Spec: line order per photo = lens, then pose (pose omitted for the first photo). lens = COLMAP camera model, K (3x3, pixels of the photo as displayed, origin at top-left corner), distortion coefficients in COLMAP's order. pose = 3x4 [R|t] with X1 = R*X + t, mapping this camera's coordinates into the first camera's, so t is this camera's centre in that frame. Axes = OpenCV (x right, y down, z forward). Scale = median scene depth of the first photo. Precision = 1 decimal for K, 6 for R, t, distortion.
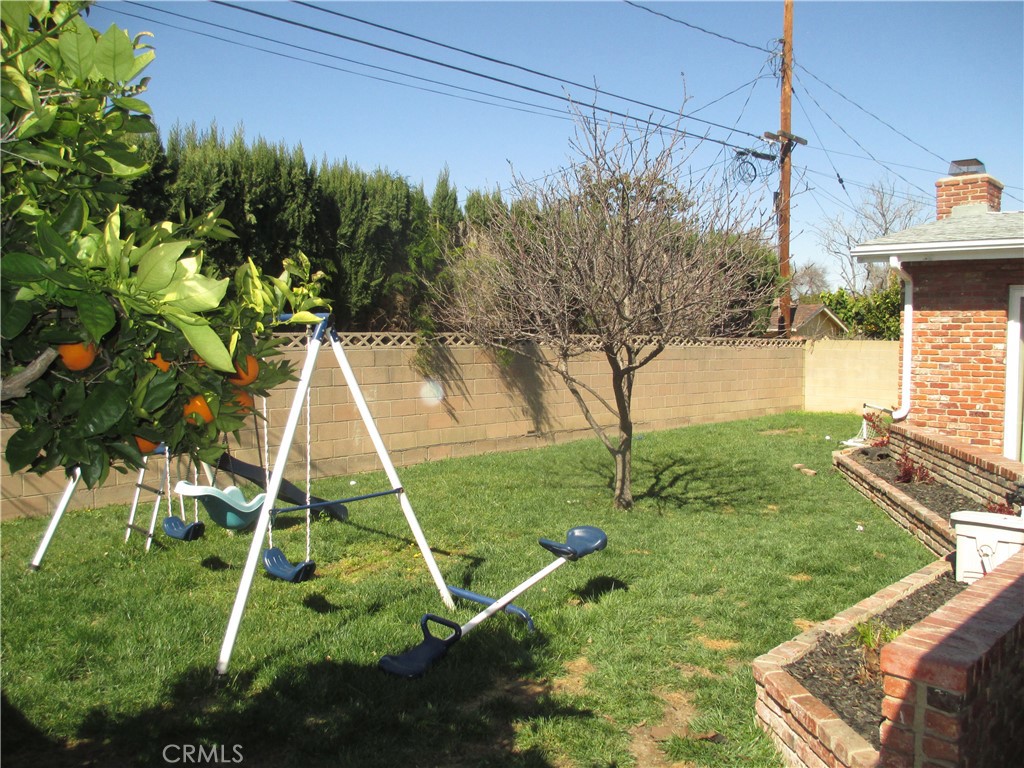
lens RADIAL K [[853.9, 0, 512.0], [0, 853.9, 384.0], [0, 0, 1]] dist [-0.051495, 0.010657]
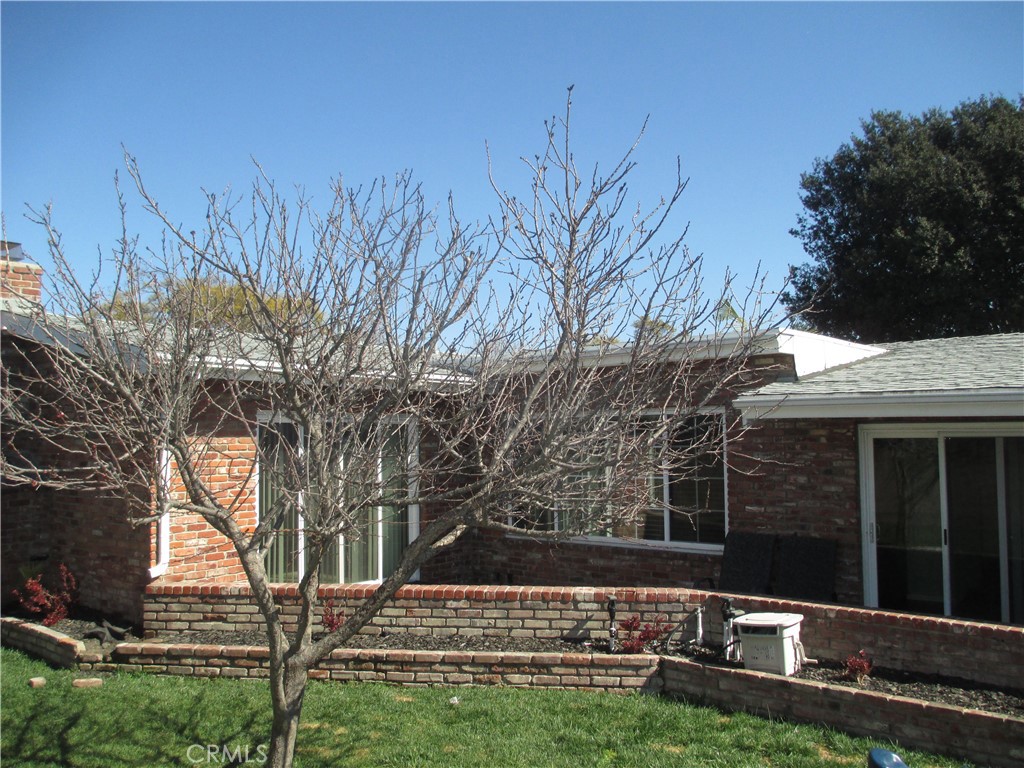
lens RADIAL K [[858.2, 0, 512.0], [0, 858.2, 384.0], [0, 0, 1]] dist [-0.042522, 0.006002]
pose [[-0.047534, 0.053184, 0.997453, -0.356714], [0.068804, 0.996384, -0.049848, -0.076732], [-0.996497, 0.066260, -0.051021, 0.737326]]
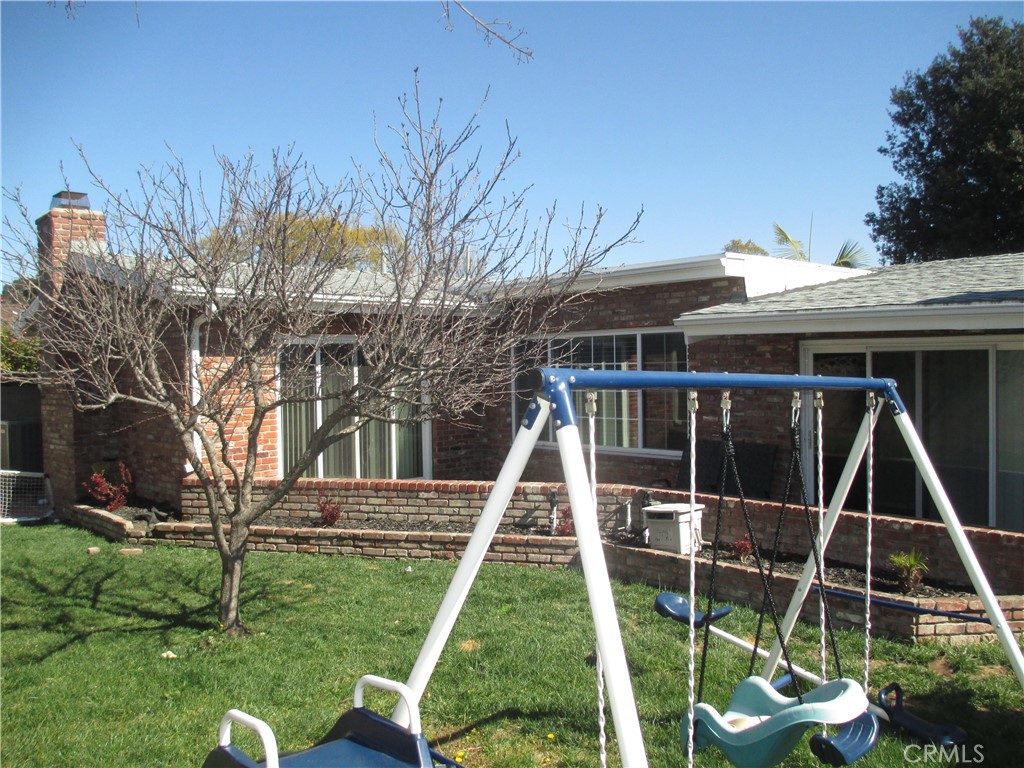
lens RADIAL K [[853.9, 0, 512.0], [0, 853.9, 384.0], [0, 0, 1]] dist [-0.051495, 0.010657]
pose [[0.075726, -0.031227, 0.996640, -0.469010], [0.075109, 0.996849, 0.025527, -0.054788], [-0.994296, 0.072924, 0.077833, 0.590526]]
